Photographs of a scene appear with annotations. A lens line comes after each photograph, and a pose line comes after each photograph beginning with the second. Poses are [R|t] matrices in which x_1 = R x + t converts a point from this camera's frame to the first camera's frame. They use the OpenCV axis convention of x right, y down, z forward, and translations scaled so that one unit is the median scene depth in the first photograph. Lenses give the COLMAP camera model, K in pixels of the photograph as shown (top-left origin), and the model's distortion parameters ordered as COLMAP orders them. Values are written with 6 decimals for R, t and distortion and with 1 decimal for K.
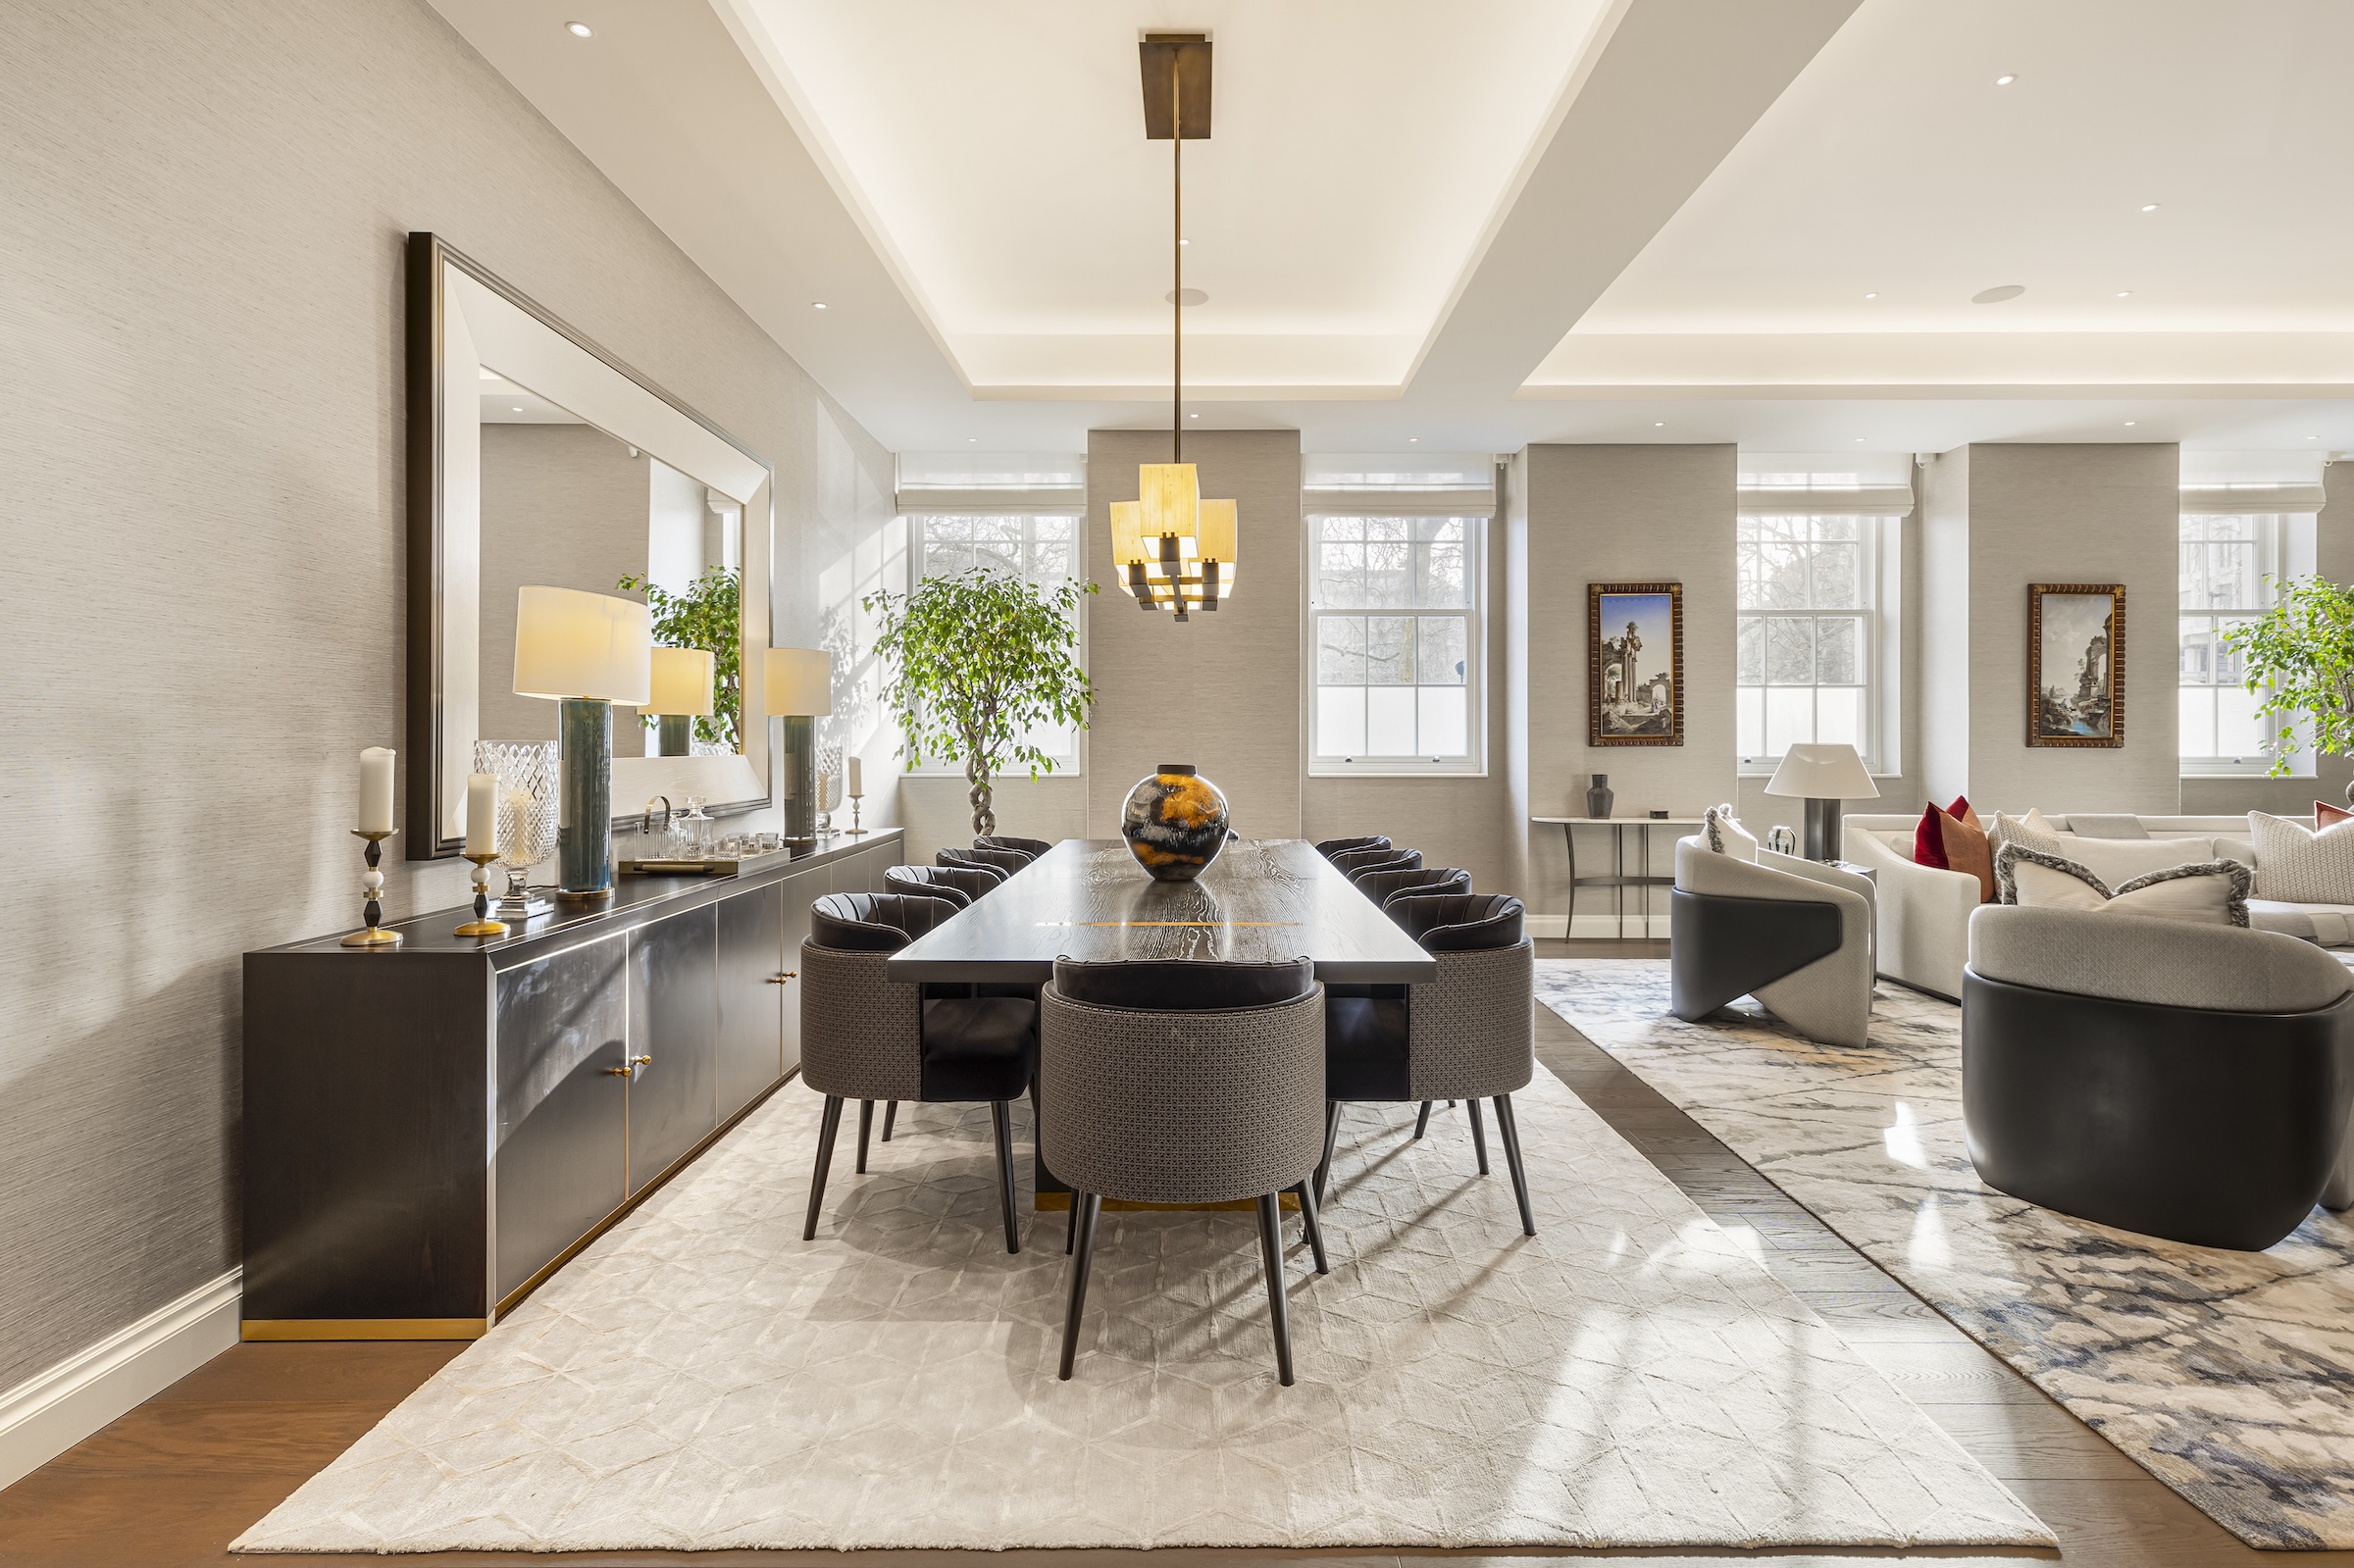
lens RADIAL K [[1143.4, 0, 1191.7], [0, 1143.4, 739.9], [0, 0, 1]] dist [0.002550, 0.000510]
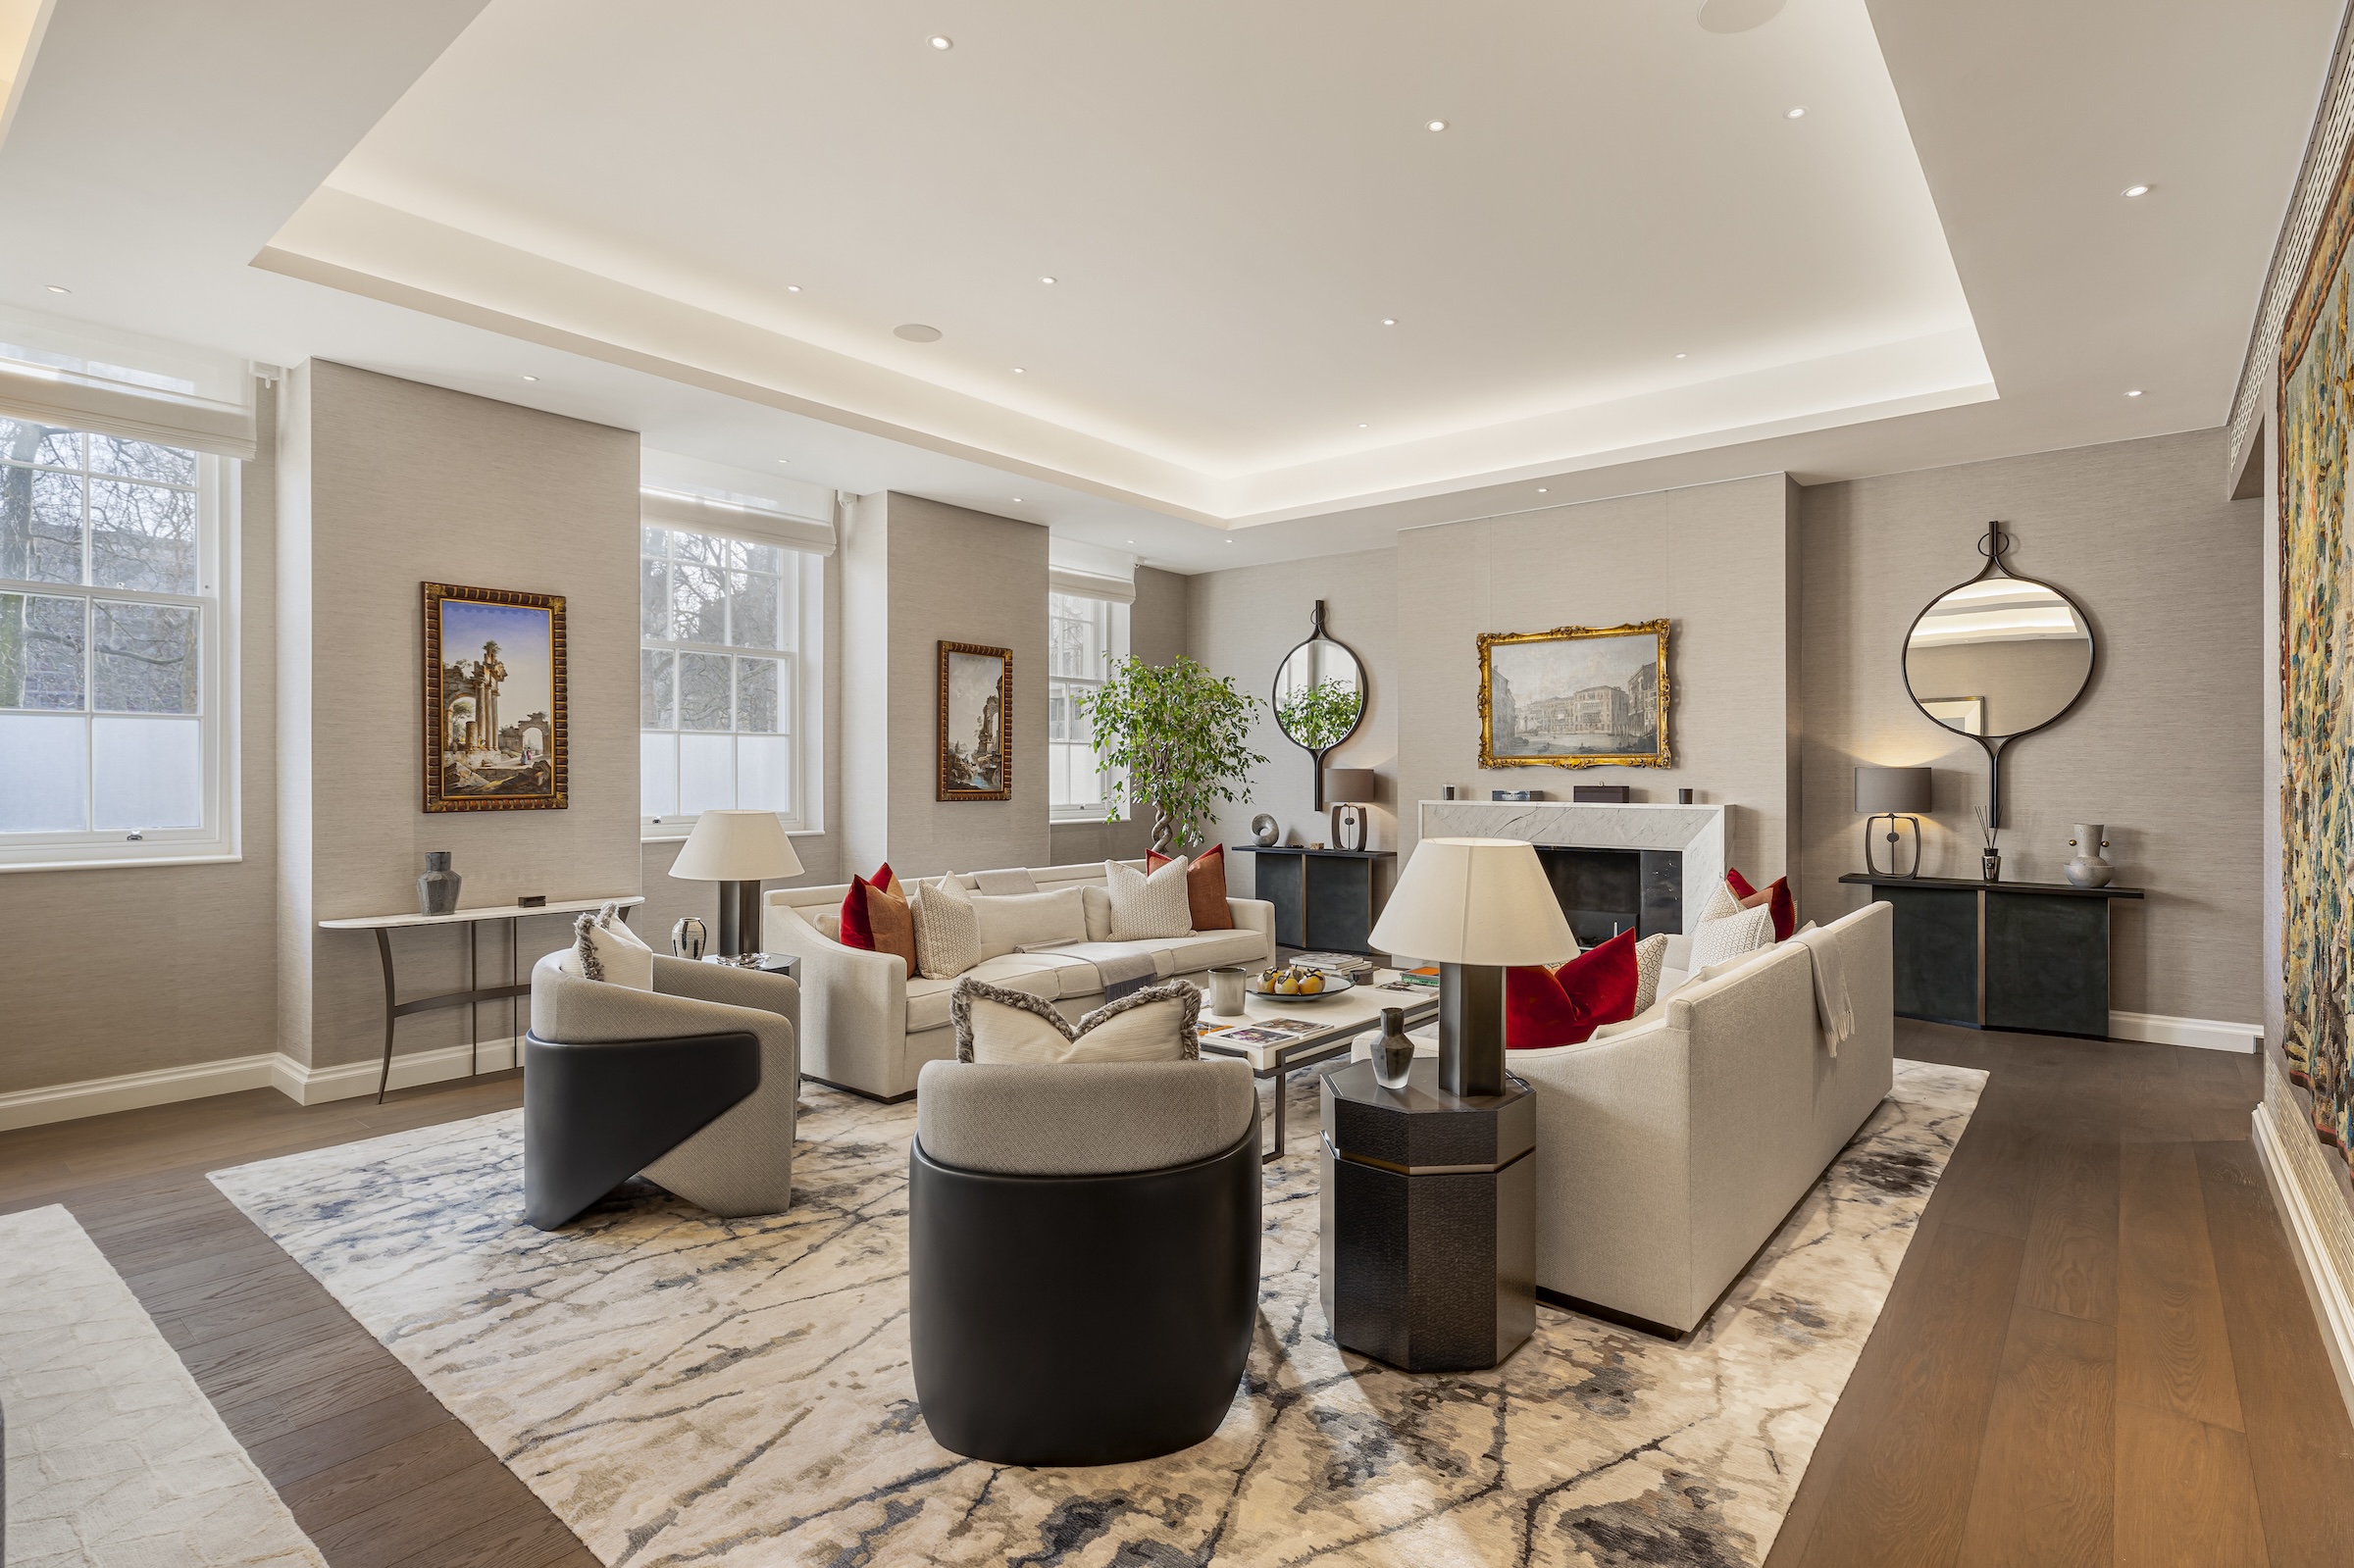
lens RADIAL K [[1143.4, 0, 1266.8], [0, 1143.4, 777.7], [0, 0, 1]] dist [0.002550, 0.000510]
pose [[0.599349, -0.002200, 0.800484, 0.095114], [-0.001412, 0.999992, 0.003806, -0.019192], [-0.800486, -0.003412, 0.599341, 0.161770]]
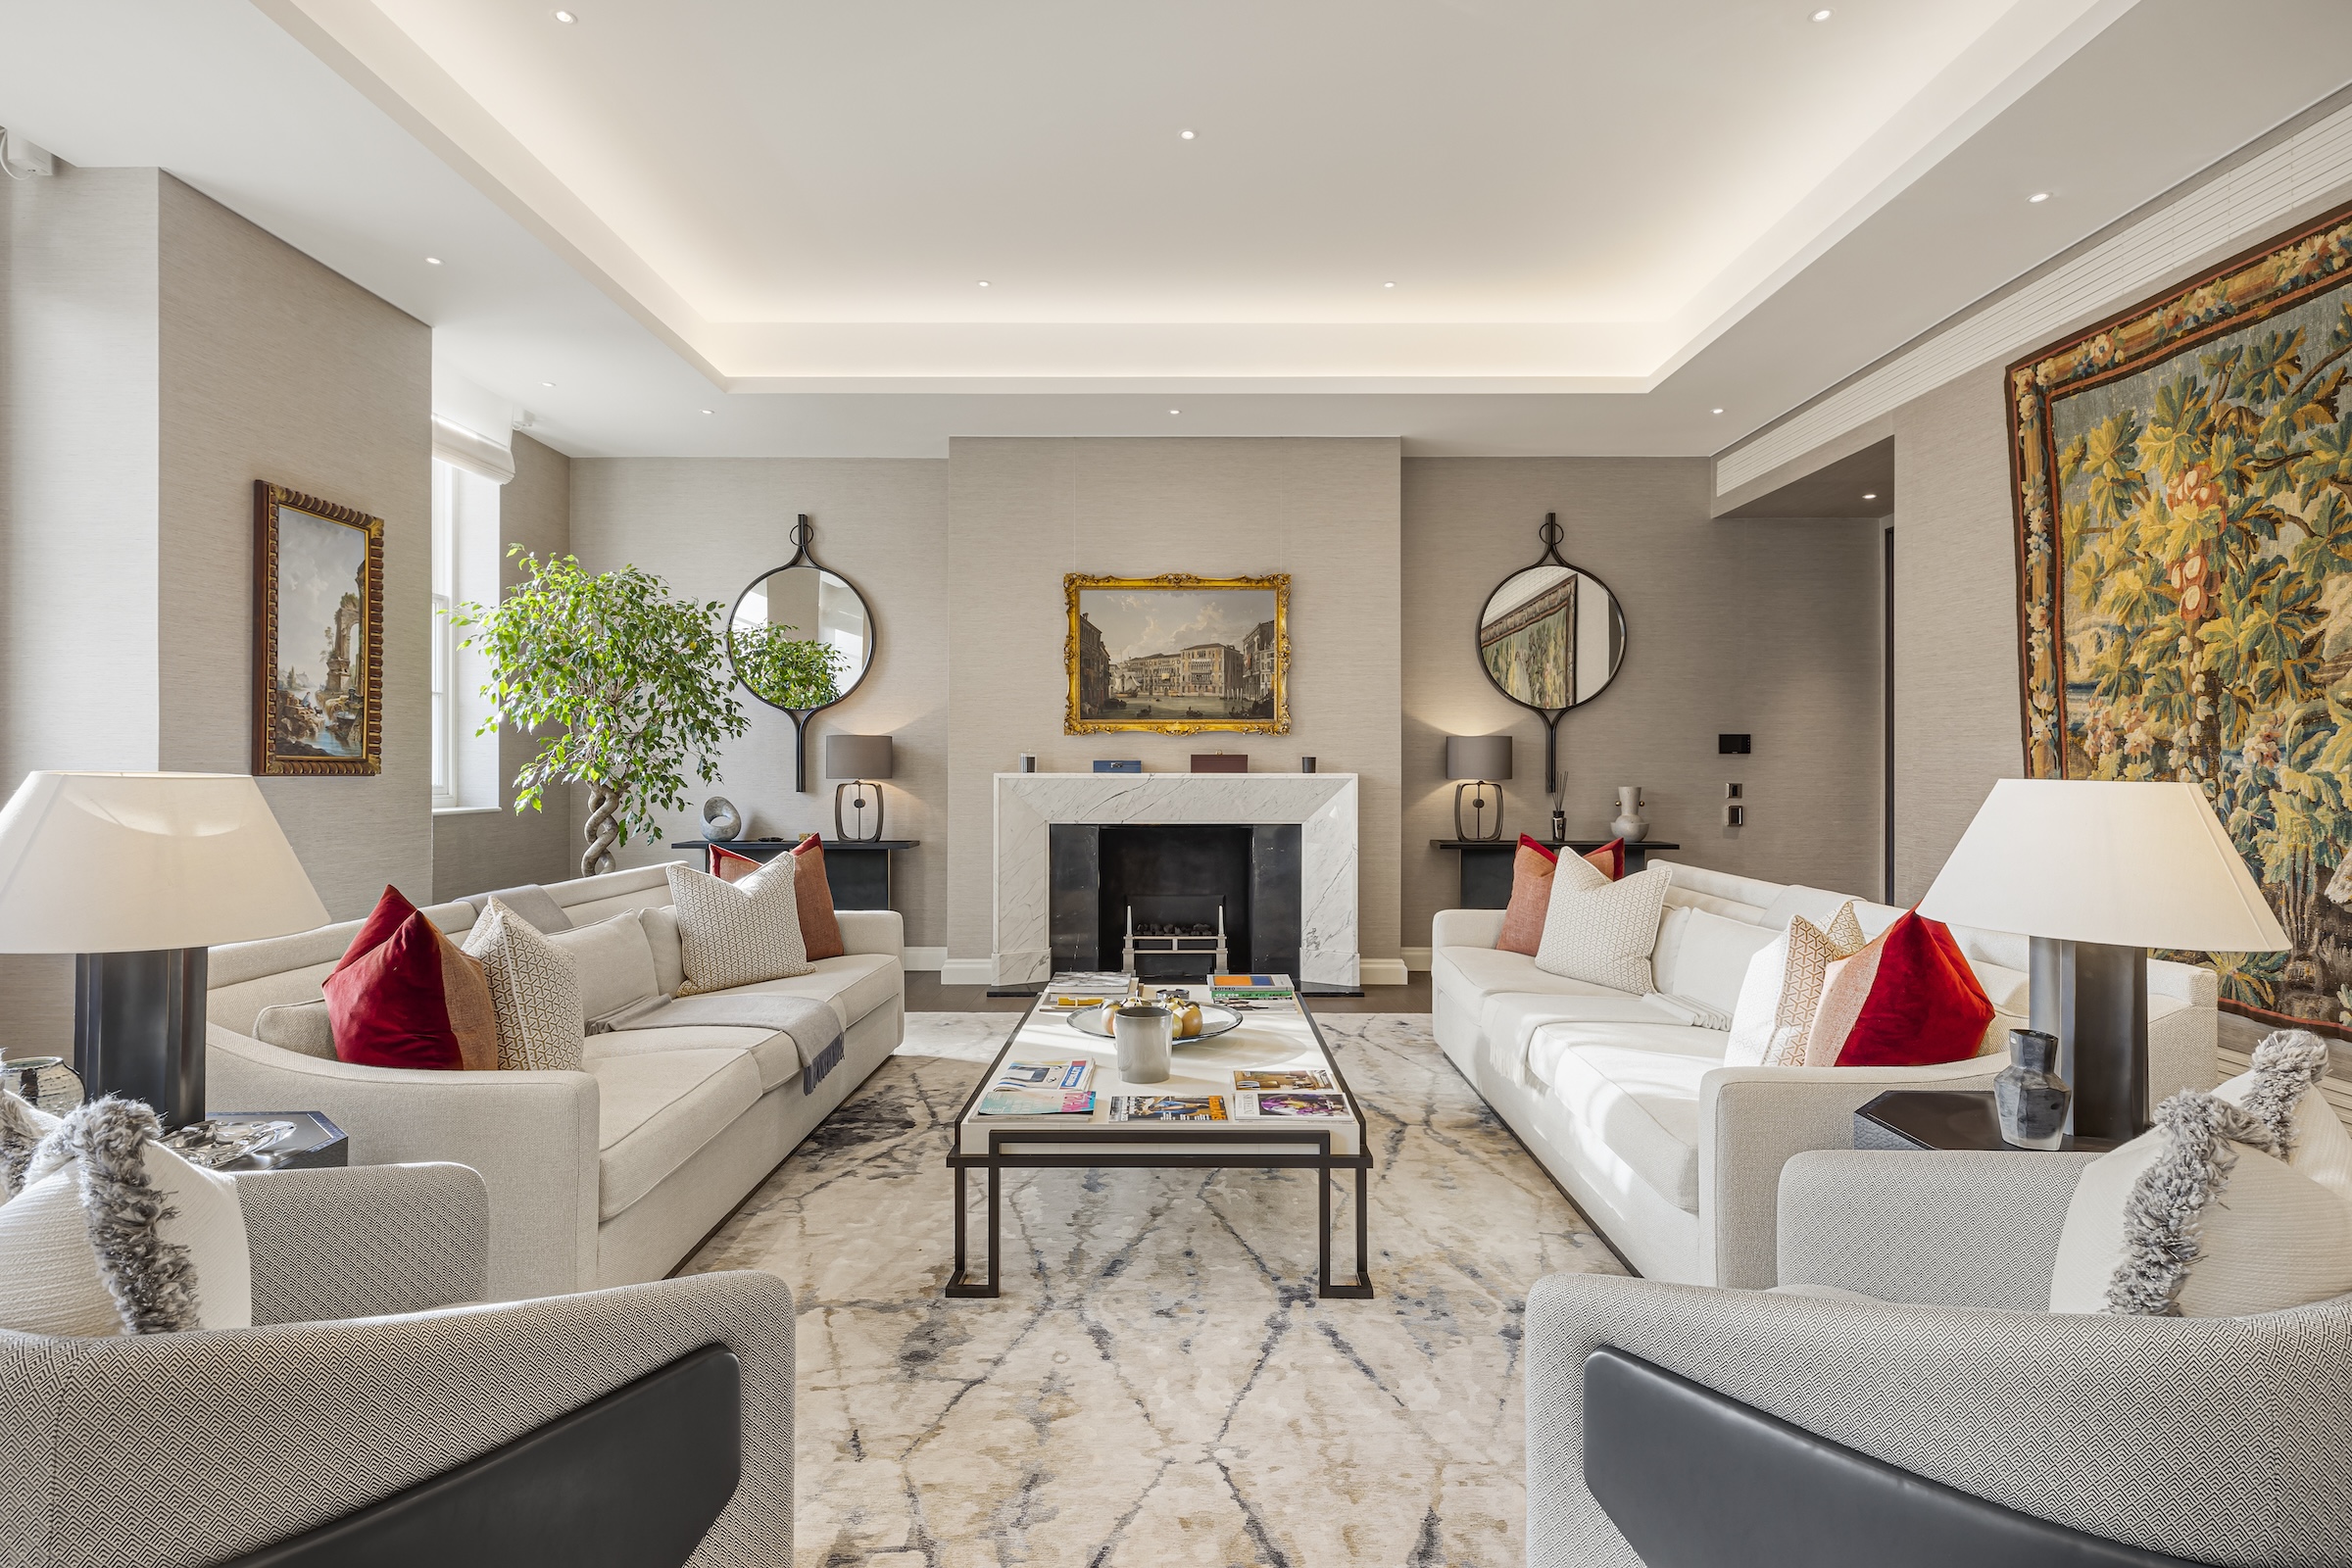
lens RADIAL K [[1142.5, 0, 1220.8], [0, 1142.5, 764.5], [0, 0, 1]] dist [0.002550, 0.000510]
pose [[-0.013013, -0.001335, 0.999914, 0.175641], [-0.003085, 0.999994, 0.001295, -0.001064], [-0.999911, -0.003068, -0.013017, 0.552928]]
